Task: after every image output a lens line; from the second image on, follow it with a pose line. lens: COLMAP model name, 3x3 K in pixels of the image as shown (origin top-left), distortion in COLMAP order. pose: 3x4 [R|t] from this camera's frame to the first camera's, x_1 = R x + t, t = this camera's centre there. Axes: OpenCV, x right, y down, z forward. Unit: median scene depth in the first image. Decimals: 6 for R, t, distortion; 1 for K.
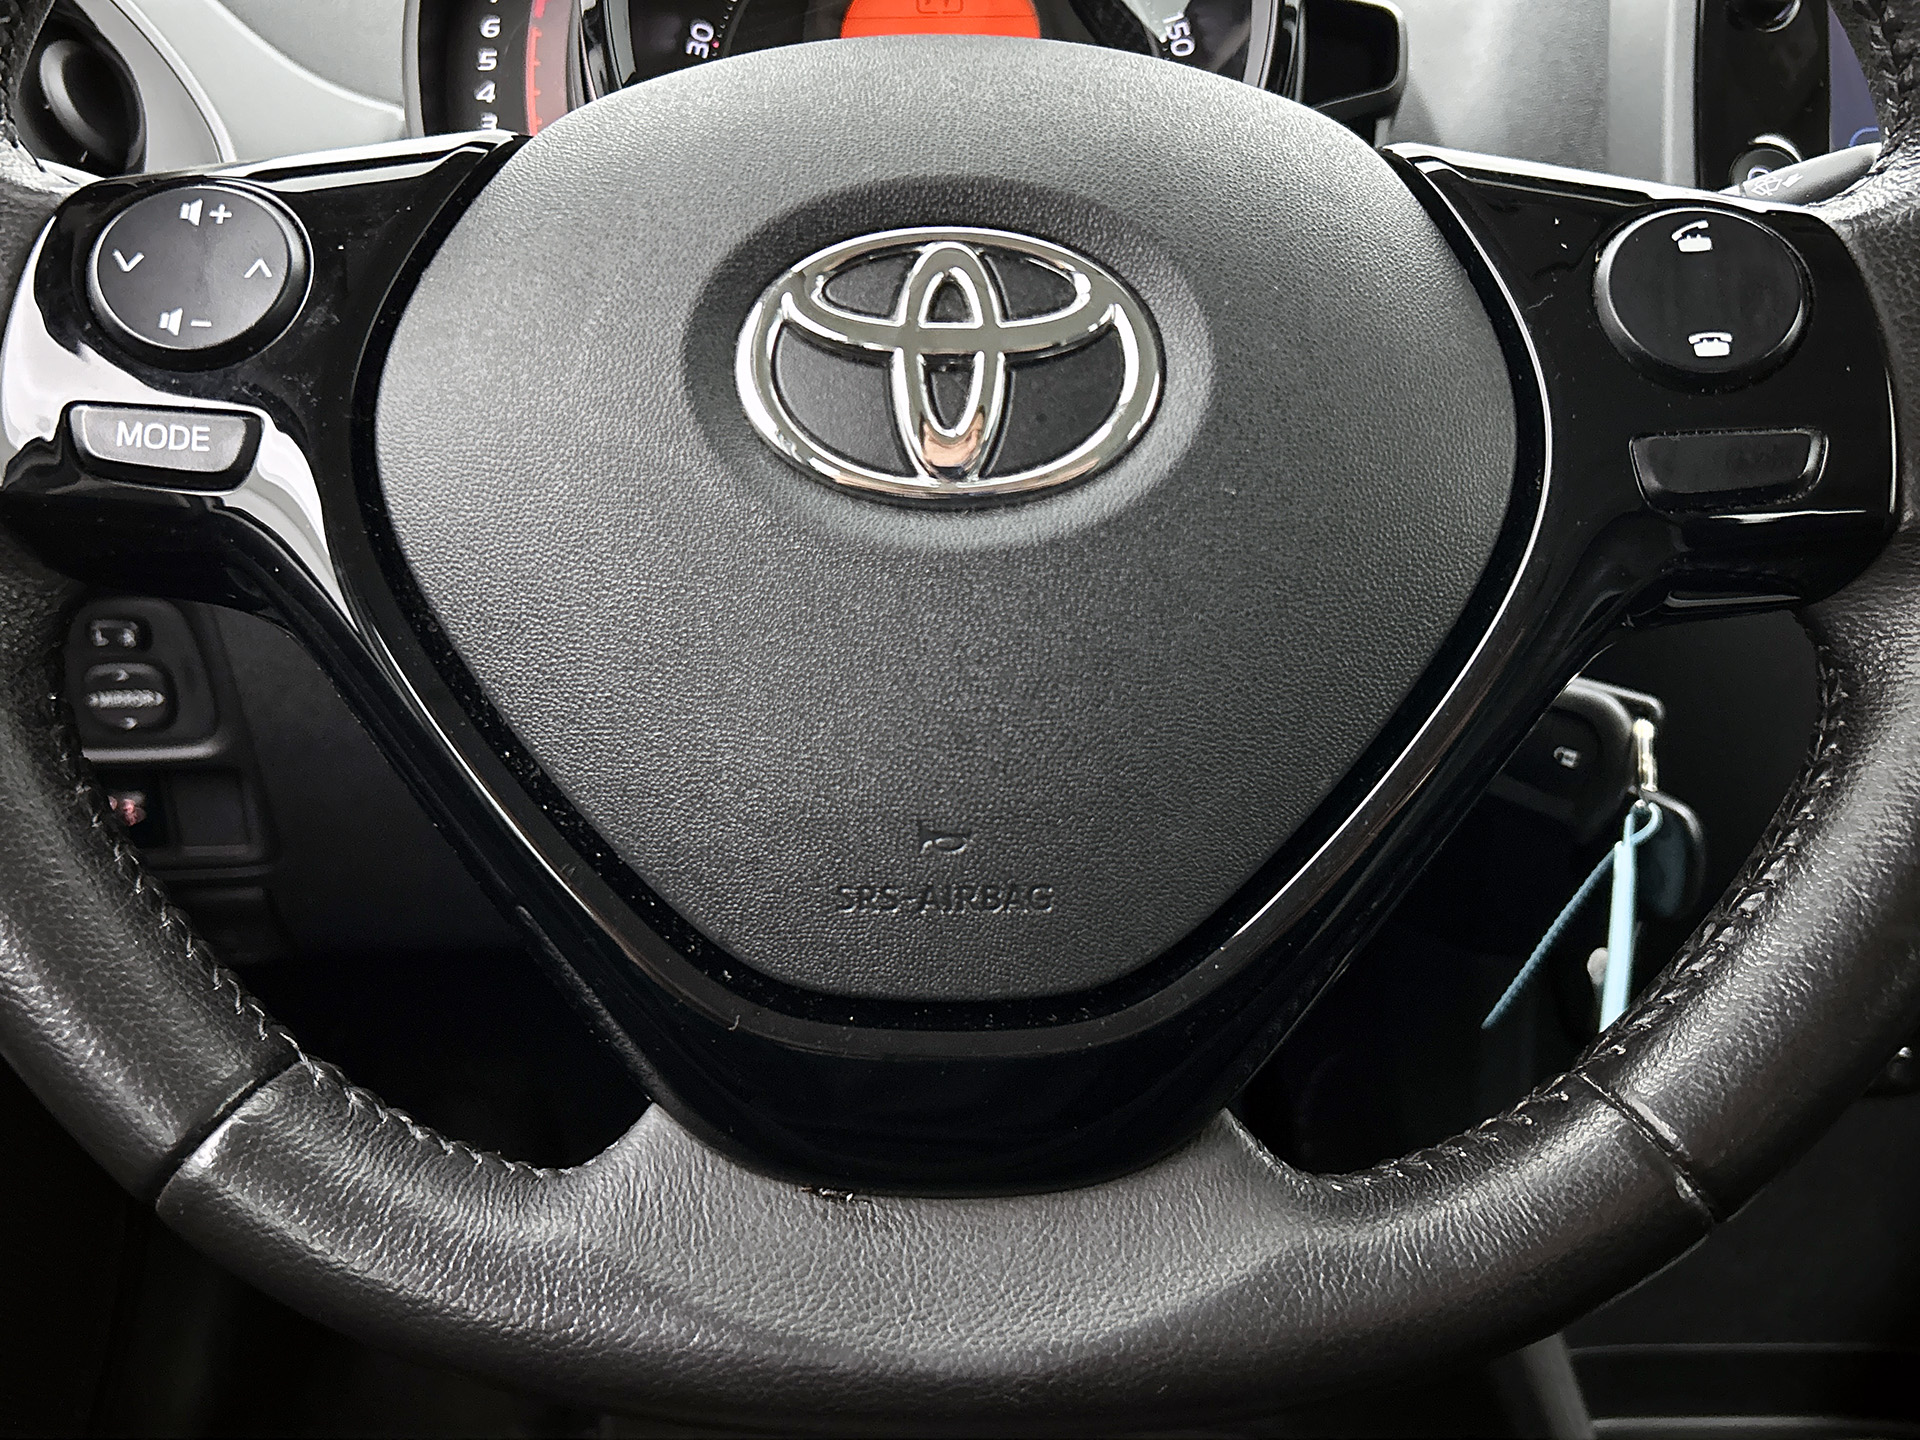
lens RADIAL K [[1691.2, 0, 960.9], [0, 1691.2, 730.2], [0, 0, 1]] dist [-0.012401, 0.003759]
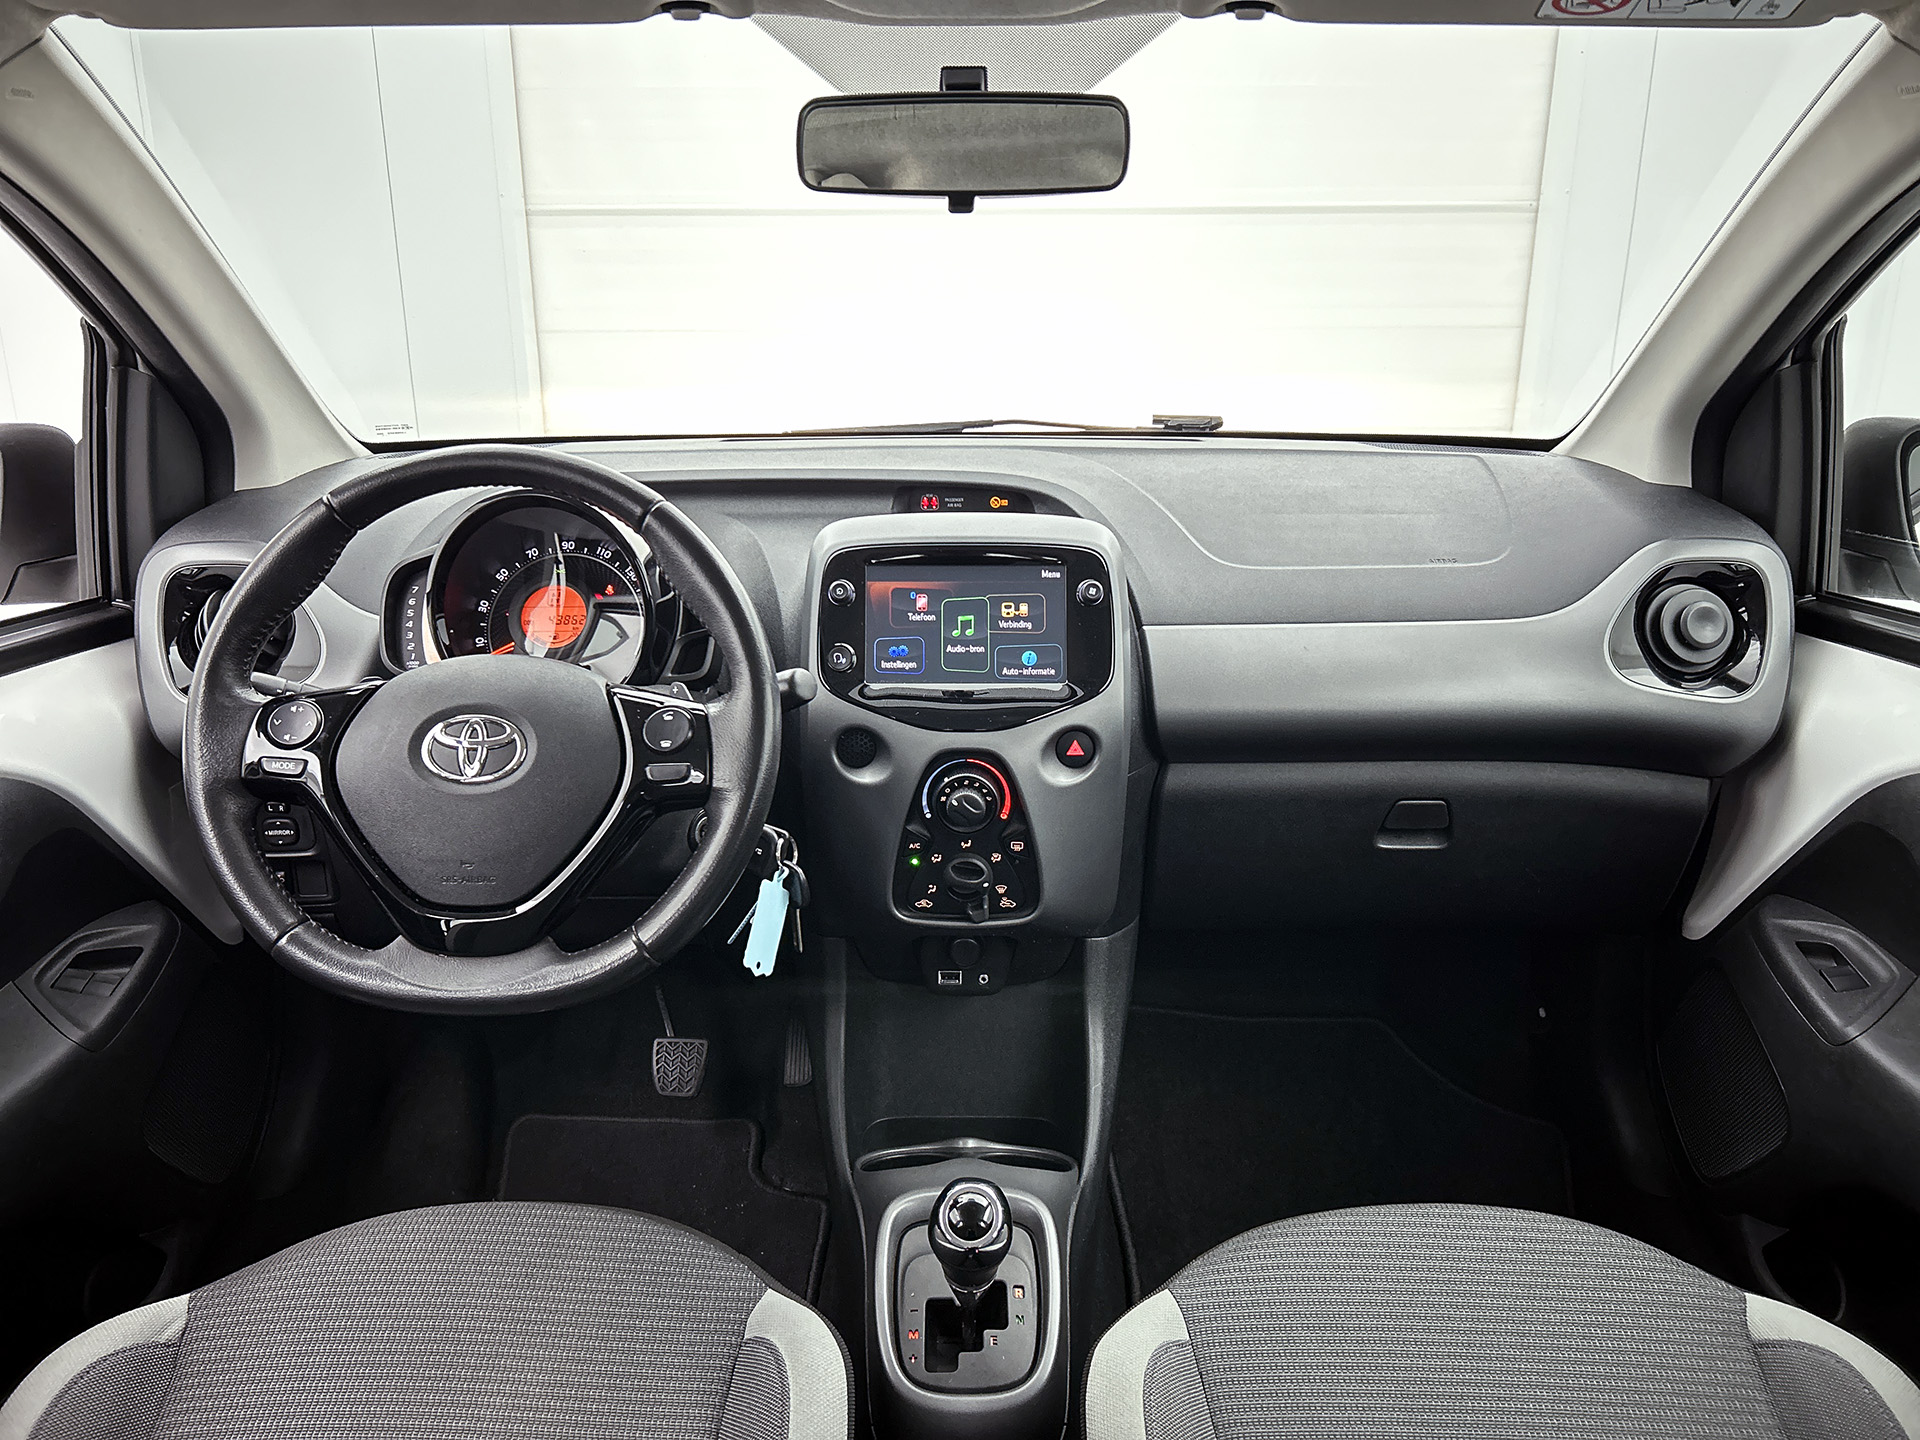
lens RADIAL K [[1420.9, 0, 960.9], [0, 1420.9, 702.7], [0, 0, 1]] dist [0.020978, -0.035977]
pose [[0.999600, -0.002882, -0.028134, 0.790657], [-0.000321, 0.993576, -0.113170, 0.039795], [0.028279, 0.113134, 0.993177, -1.500602]]
